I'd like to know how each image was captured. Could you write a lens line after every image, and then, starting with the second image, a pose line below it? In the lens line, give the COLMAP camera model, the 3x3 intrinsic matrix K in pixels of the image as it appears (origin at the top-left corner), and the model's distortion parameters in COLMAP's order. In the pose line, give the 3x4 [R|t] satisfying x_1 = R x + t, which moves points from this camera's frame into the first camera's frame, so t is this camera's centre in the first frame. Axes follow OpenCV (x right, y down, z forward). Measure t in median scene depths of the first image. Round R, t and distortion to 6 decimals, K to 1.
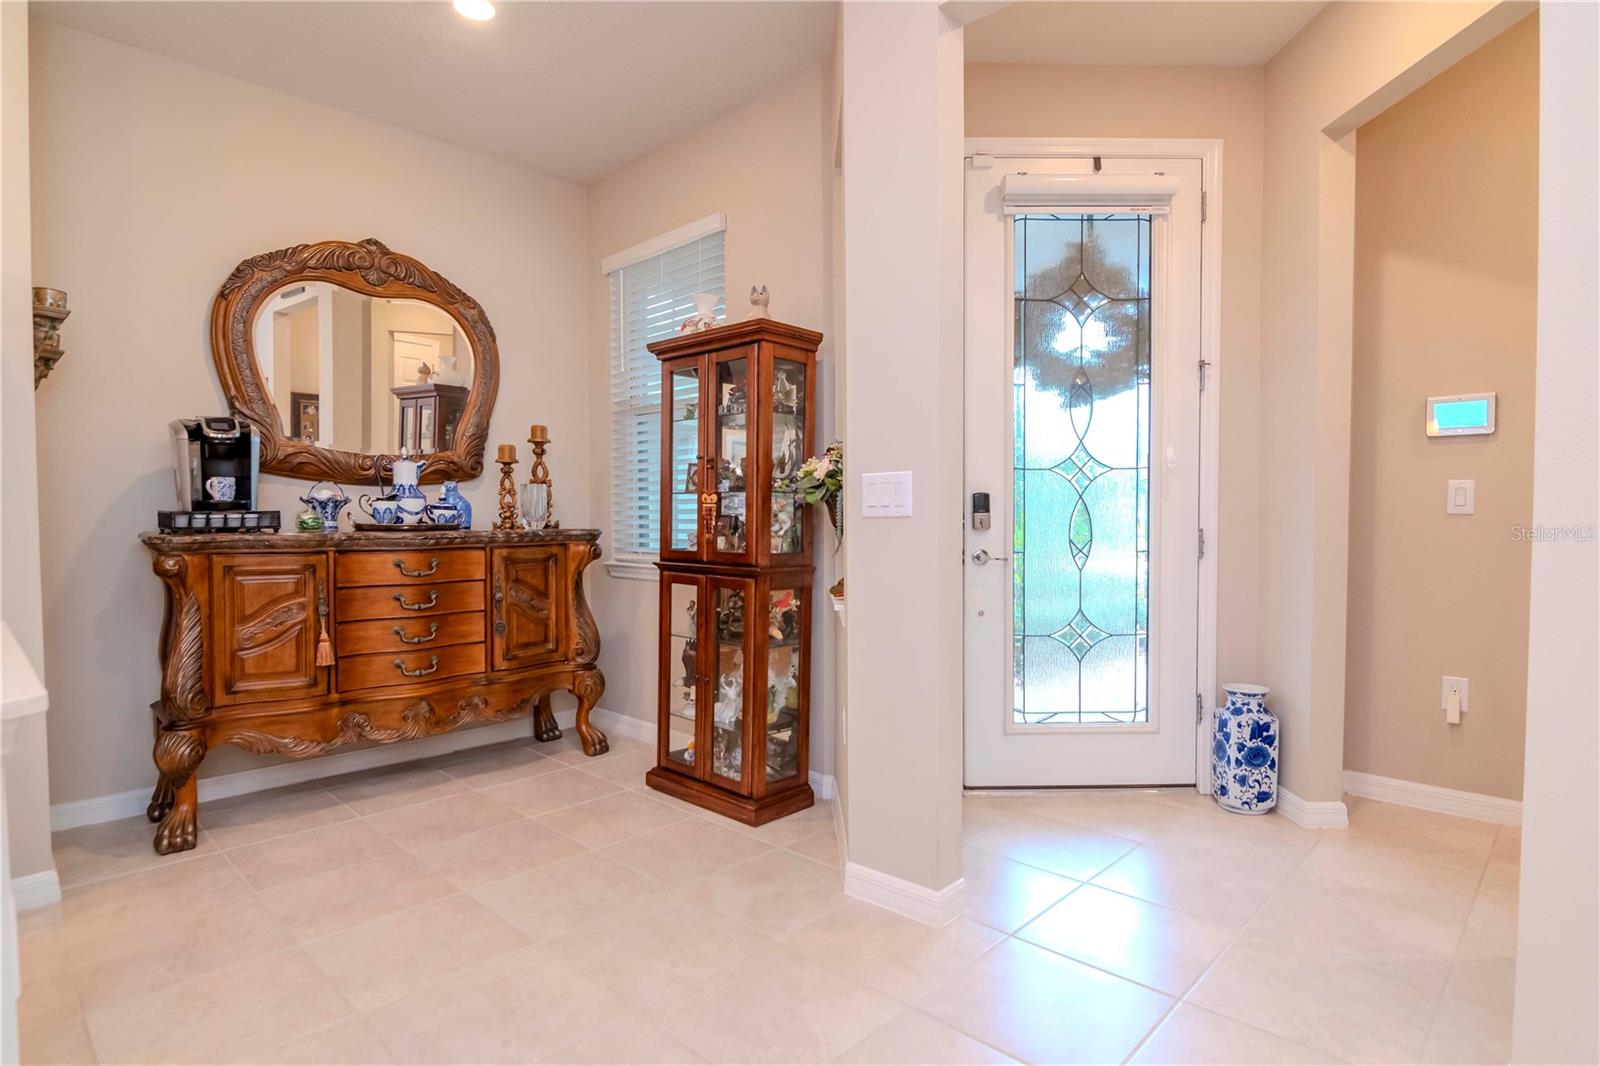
lens RADIAL K [[857.8, 0, 784.0], [0, 857.8, 536.3], [0, 0, 1]] dist [-0.017239, -0.000595]
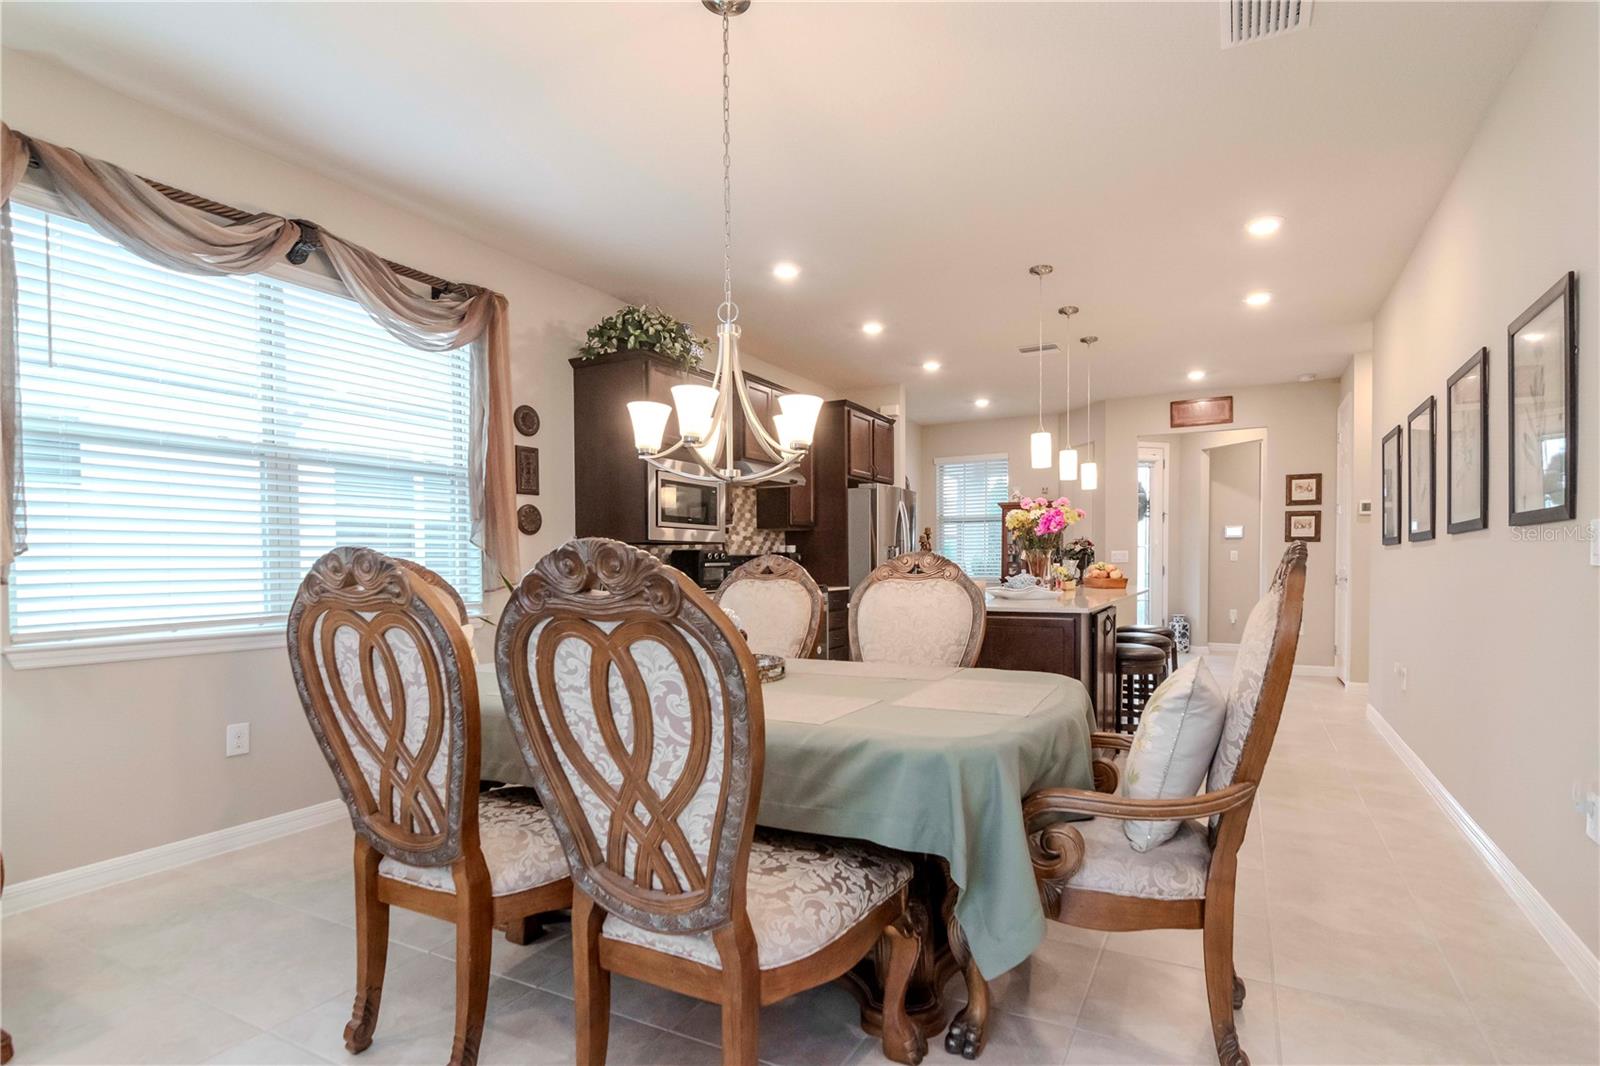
lens RADIAL K [[786.4, 0, 843.8], [0, 786.4, 575.9], [0, 0, 1]] dist [-0.003721, -0.000681]
pose [[0.950215, -0.010146, 0.311428, -1.591533], [0.012774, 0.999898, -0.006400, 0.032981], [-0.311332, 0.010059, 0.950248, -1.433365]]
